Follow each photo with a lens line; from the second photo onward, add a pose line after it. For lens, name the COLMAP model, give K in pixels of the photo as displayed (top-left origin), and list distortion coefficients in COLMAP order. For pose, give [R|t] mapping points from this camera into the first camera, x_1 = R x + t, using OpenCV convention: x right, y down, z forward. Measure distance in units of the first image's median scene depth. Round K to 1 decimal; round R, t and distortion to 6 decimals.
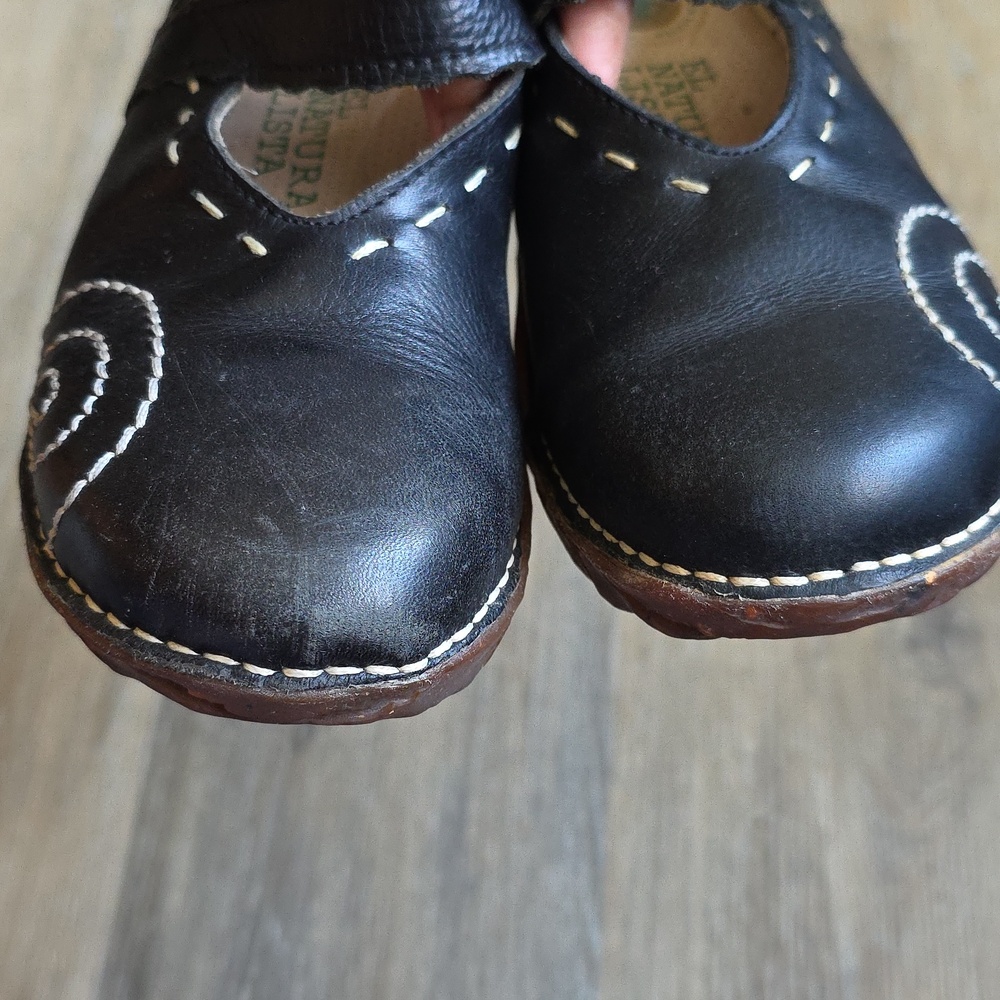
lens RADIAL K [[1433.8, 0, 500.0], [0, 1433.8, 500.0], [0, 0, 1]] dist [-0.003739, -0.154525]
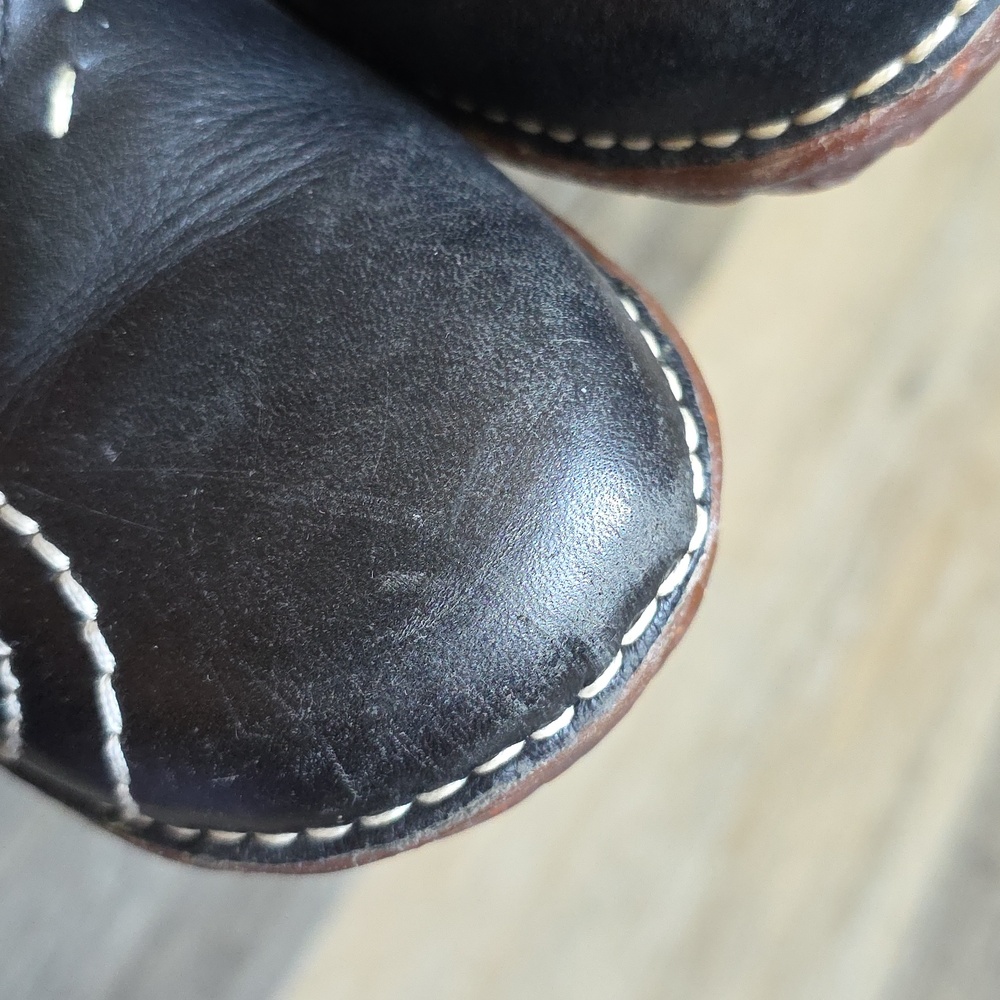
lens RADIAL K [[1433.8, 0, 500.0], [0, 1433.8, 500.0], [0, 0, 1]] dist [-0.003739, -0.154525]
pose [[0.664955, -0.746717, -0.015725, -0.098183], [0.693894, 0.609853, 0.382872, -0.201767], [-0.276307, -0.265504, 0.923668, 0.434239]]
